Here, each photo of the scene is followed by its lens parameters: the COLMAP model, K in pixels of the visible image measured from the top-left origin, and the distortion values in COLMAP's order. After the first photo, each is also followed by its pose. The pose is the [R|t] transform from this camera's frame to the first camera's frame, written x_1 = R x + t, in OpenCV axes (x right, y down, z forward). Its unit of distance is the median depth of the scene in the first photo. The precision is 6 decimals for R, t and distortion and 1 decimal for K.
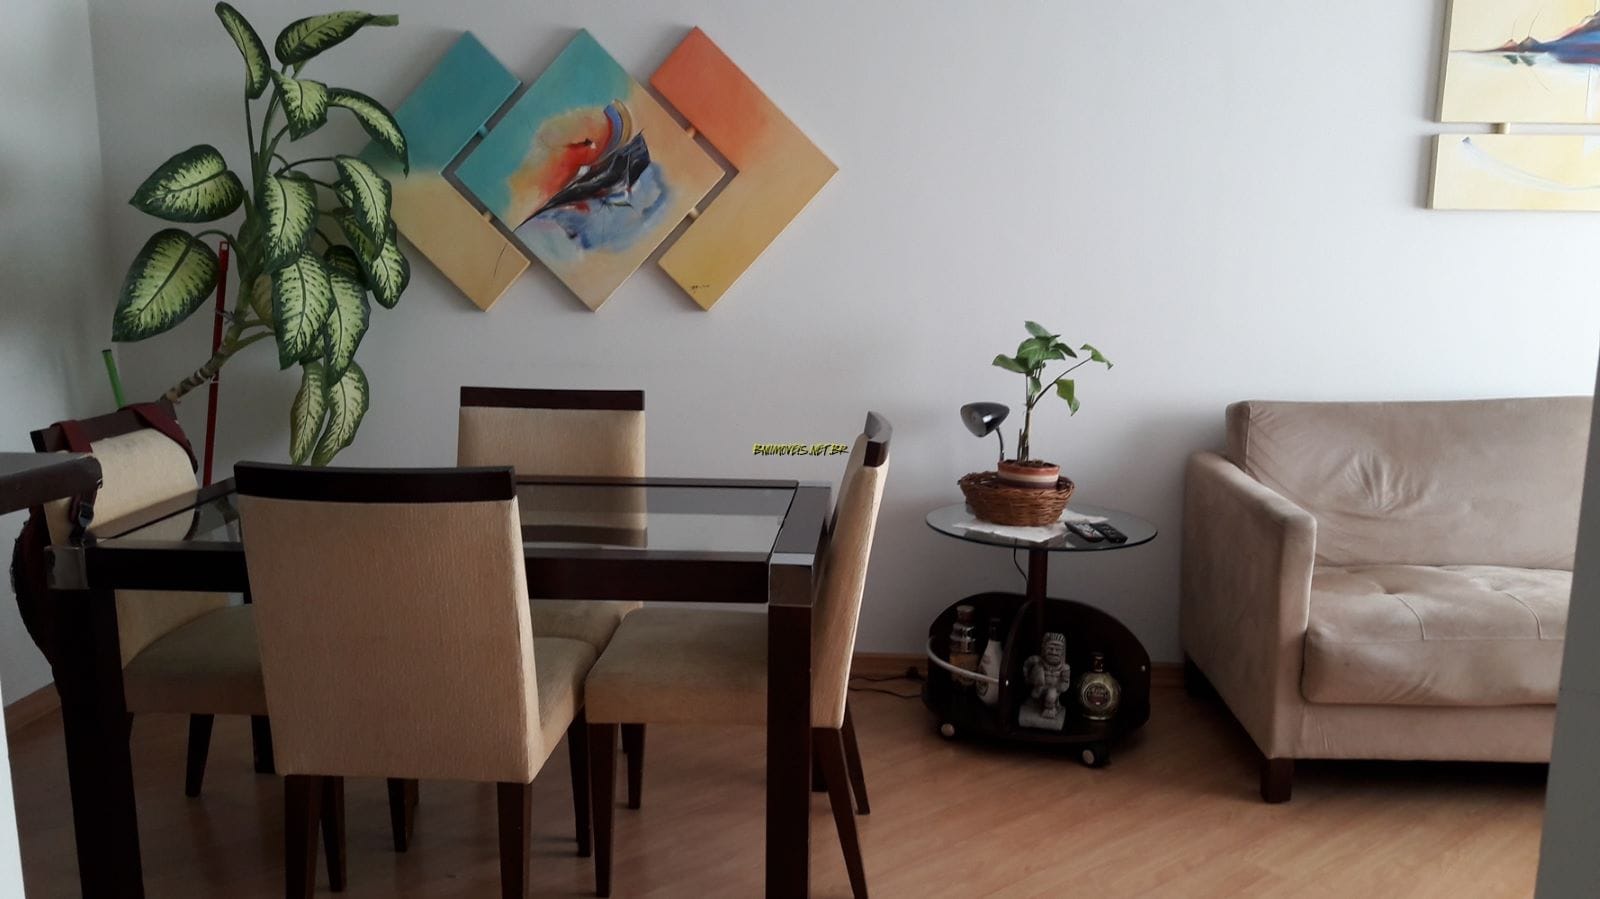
lens RADIAL K [[1398.4, 0, 775.7], [0, 1398.4, 484.1], [0, 0, 1]] dist [0.087212, -0.106918]
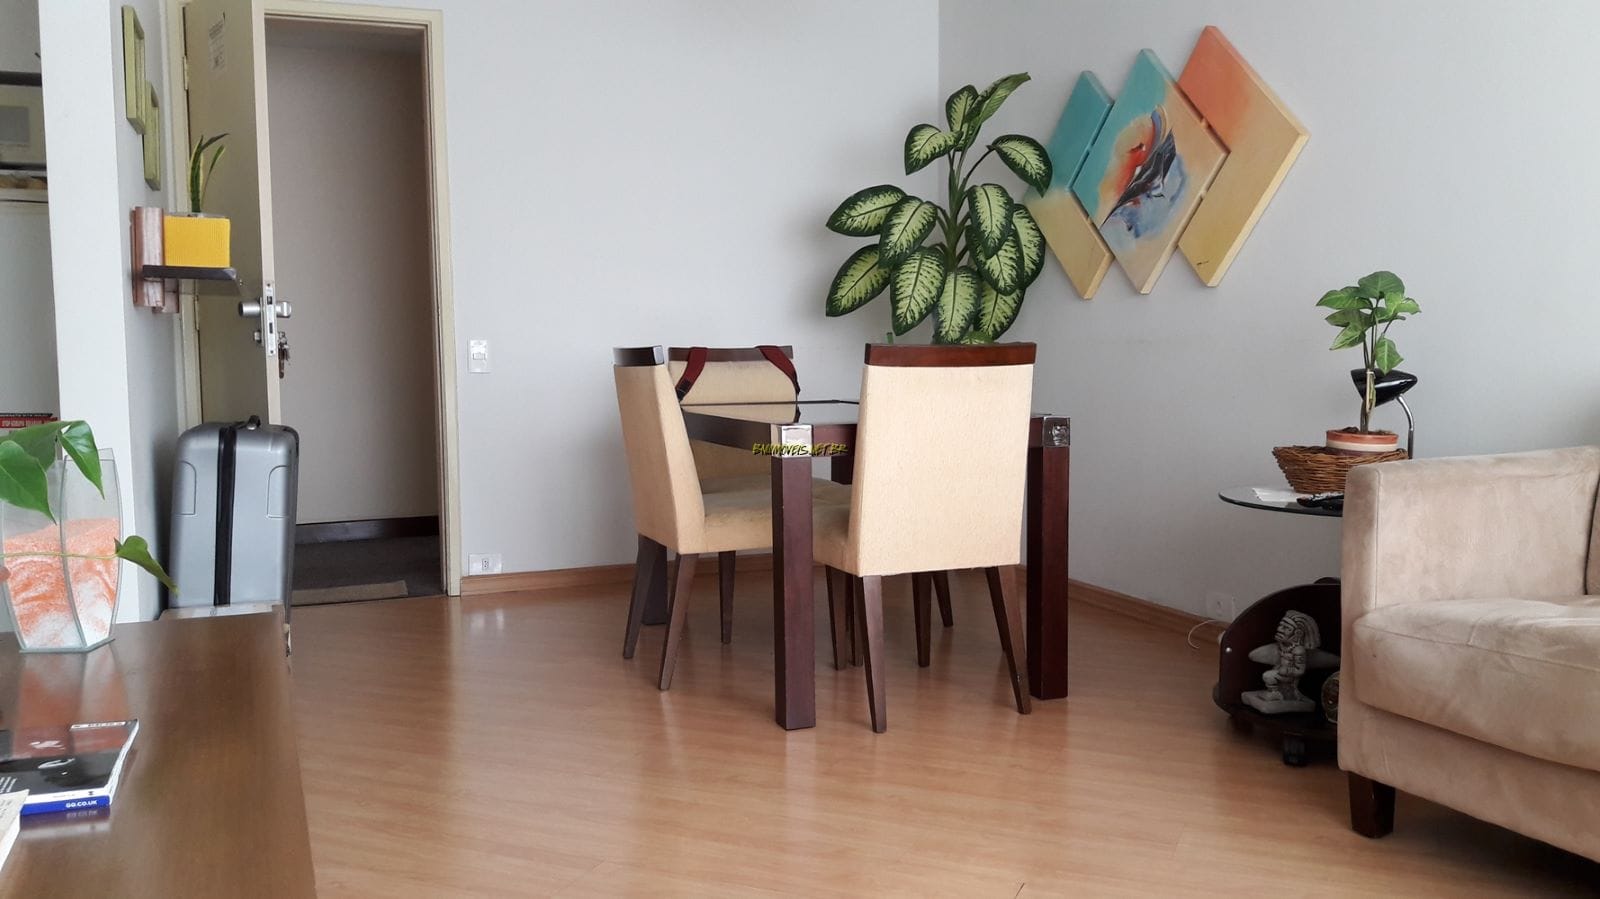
lens RADIAL K [[1398.4, 0, 804.5], [0, 1398.4, 456.6], [0, 0, 1]] dist [0.087212, -0.106918]
pose [[0.436103, 0.058448, -0.897997, 0.859636], [-0.149960, 0.988656, -0.008478, 0.063118], [0.887314, 0.138361, 0.439921, 0.311460]]
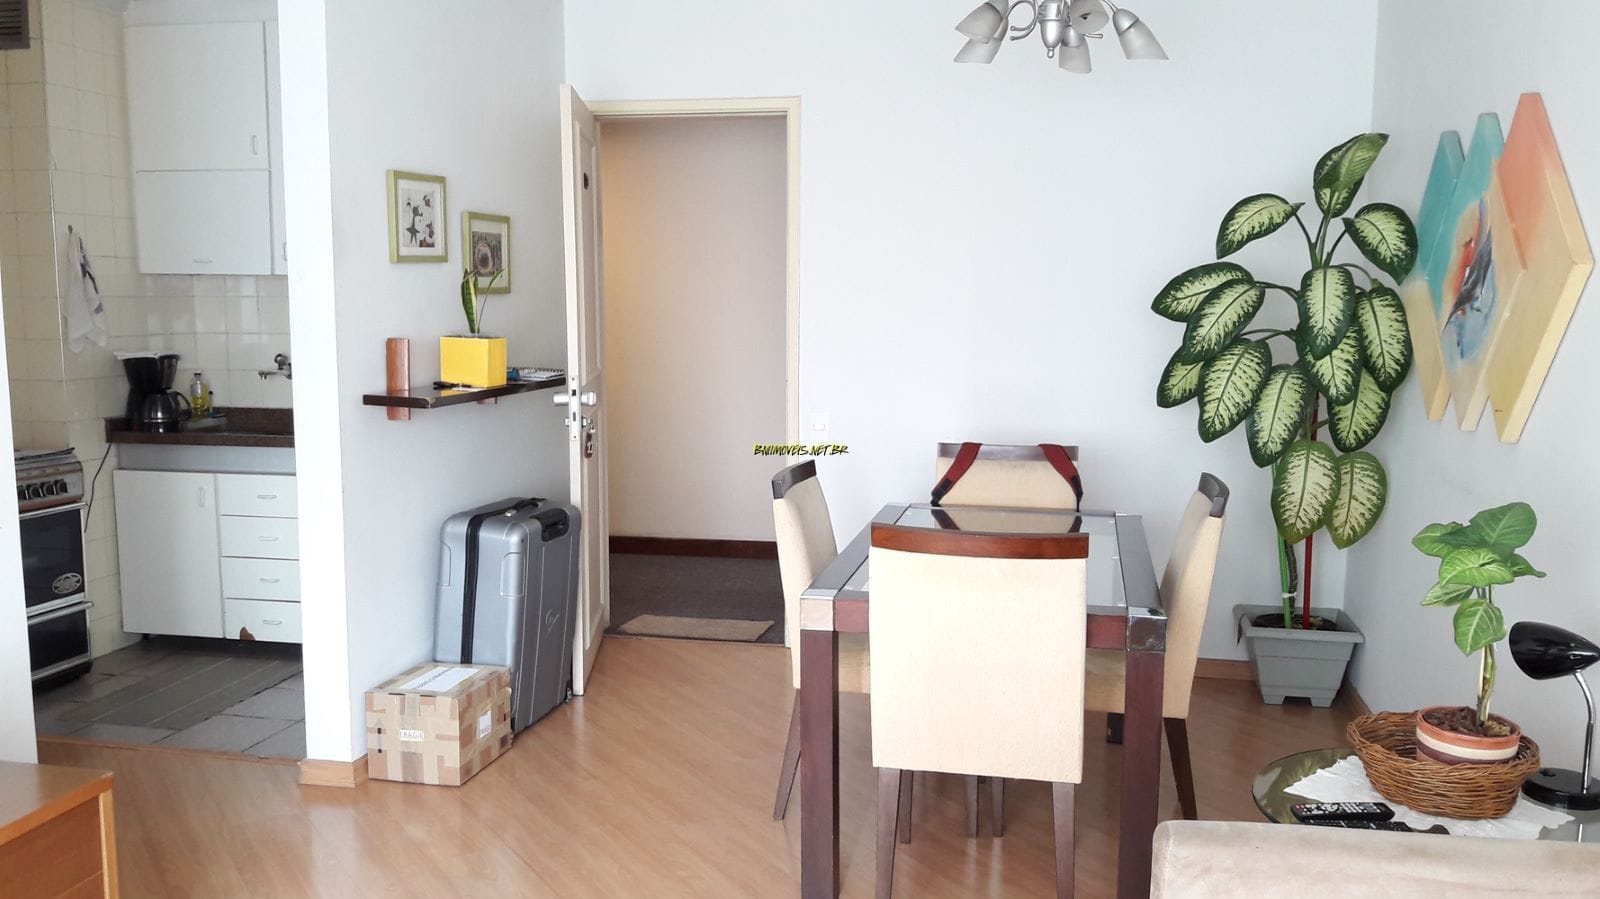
lens RADIAL K [[1398.4, 0, 729.3], [0, 1398.4, 433.2], [0, 0, 1]] dist [0.087212, -0.106918]
pose [[-0.179191, 0.102325, -0.978478, 0.896003], [-0.178098, 0.974770, 0.134553, -0.176362], [0.967560, 0.198376, -0.156447, 0.776613]]
